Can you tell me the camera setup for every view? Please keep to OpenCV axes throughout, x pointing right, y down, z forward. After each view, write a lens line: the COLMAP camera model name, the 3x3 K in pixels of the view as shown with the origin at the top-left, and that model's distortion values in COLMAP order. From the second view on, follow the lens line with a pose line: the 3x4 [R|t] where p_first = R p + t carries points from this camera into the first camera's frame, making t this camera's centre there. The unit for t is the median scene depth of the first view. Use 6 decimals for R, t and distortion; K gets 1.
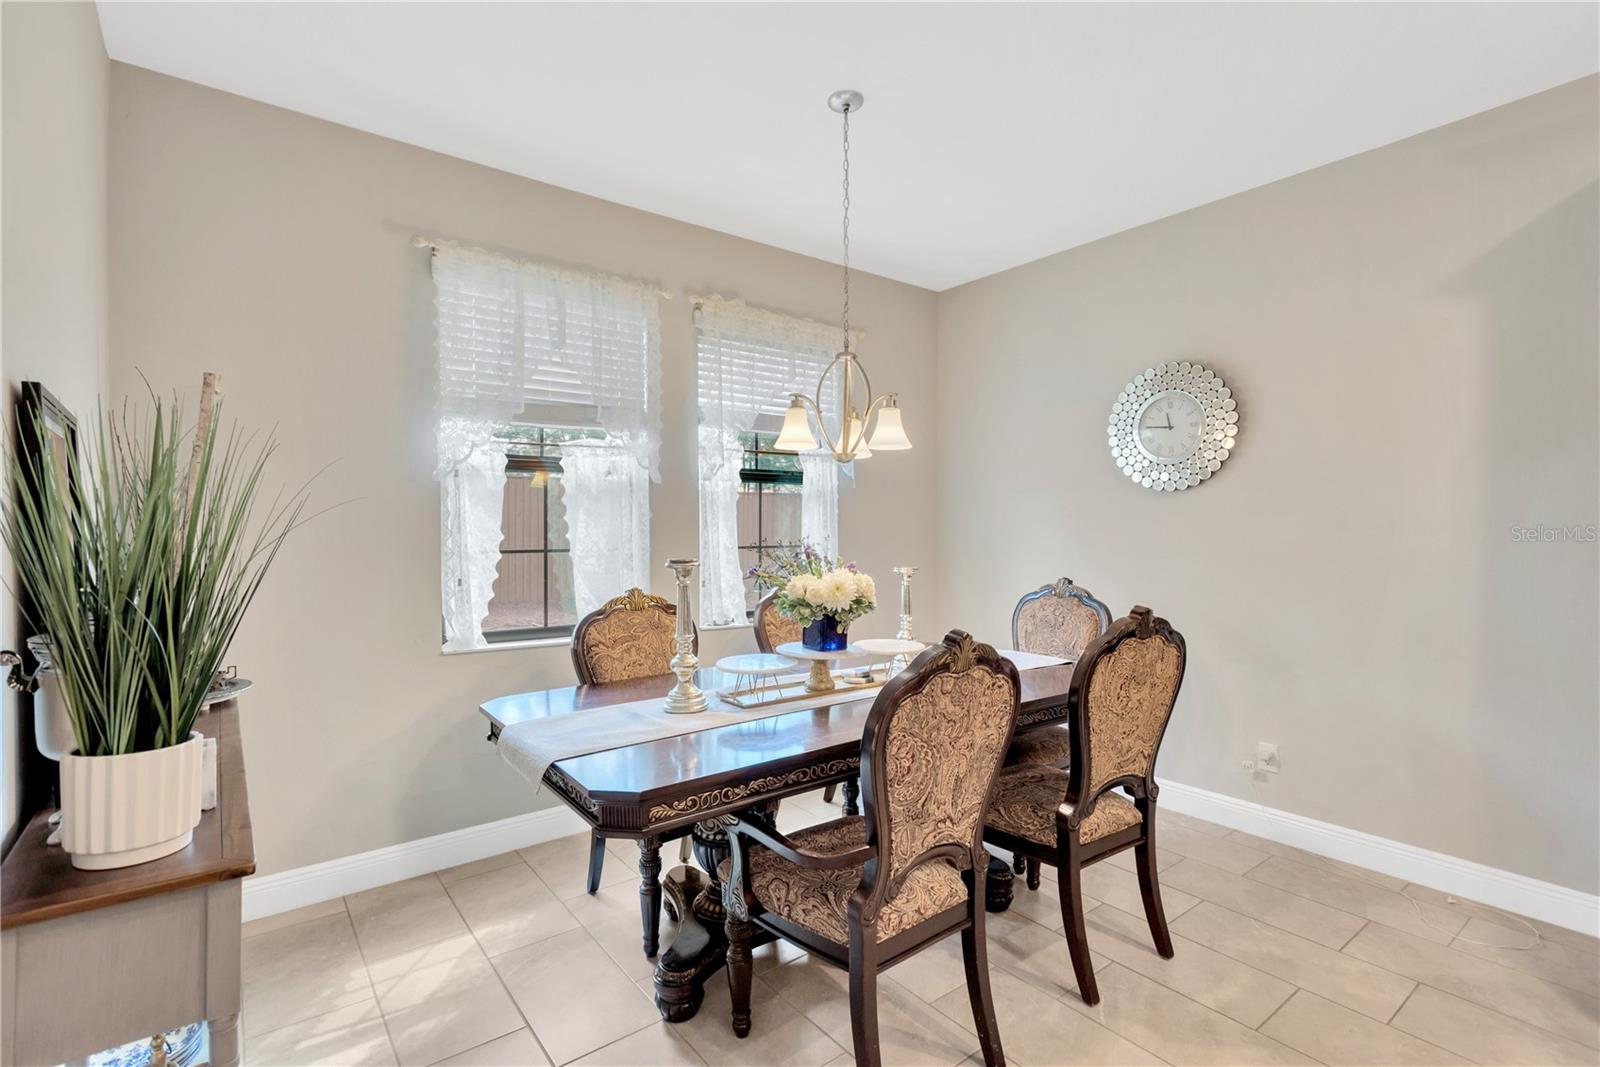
lens RADIAL K [[747.3, 0, 799.1], [0, 747.3, 535.1], [0, 0, 1]] dist [0.016468, -0.000624]
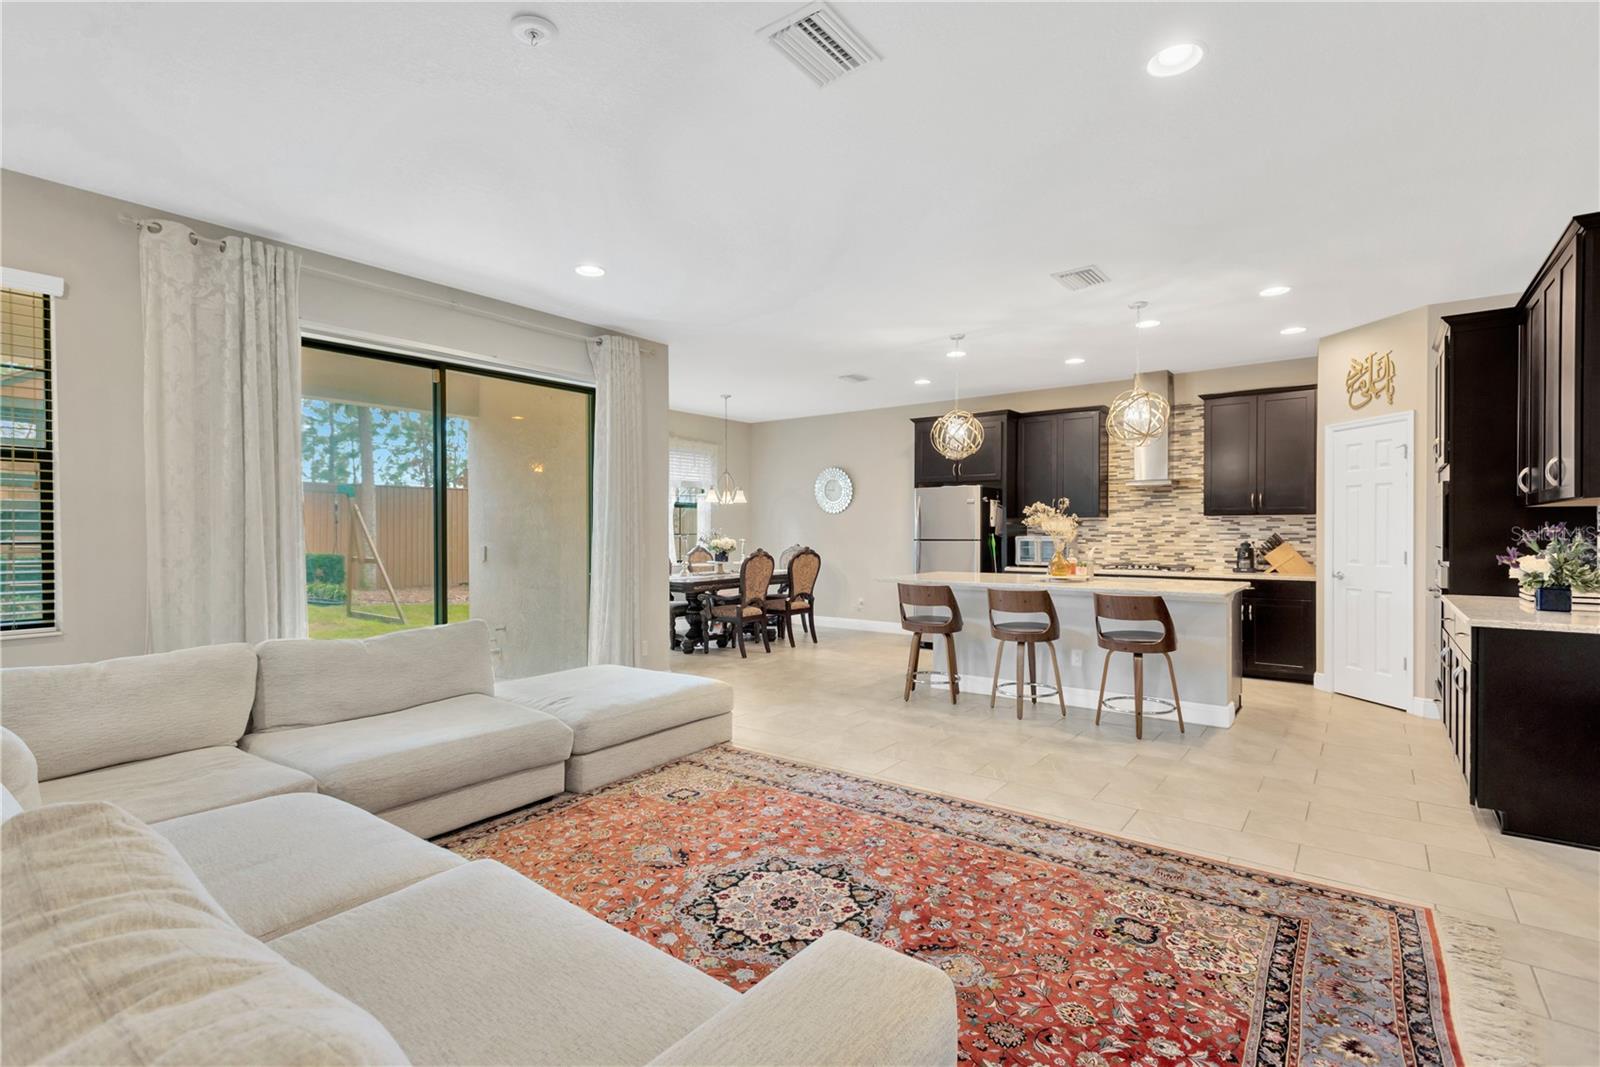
lens RADIAL K [[747.3, 0, 799.1], [0, 747.3, 535.1], [0, 0, 1]] dist [0.016468, -0.000624]
pose [[0.965521, -0.001943, 0.260318, -0.544653], [0.003186, 0.999985, -0.004352, 0.051397], [-0.260306, 0.005032, 0.965513, -2.532621]]
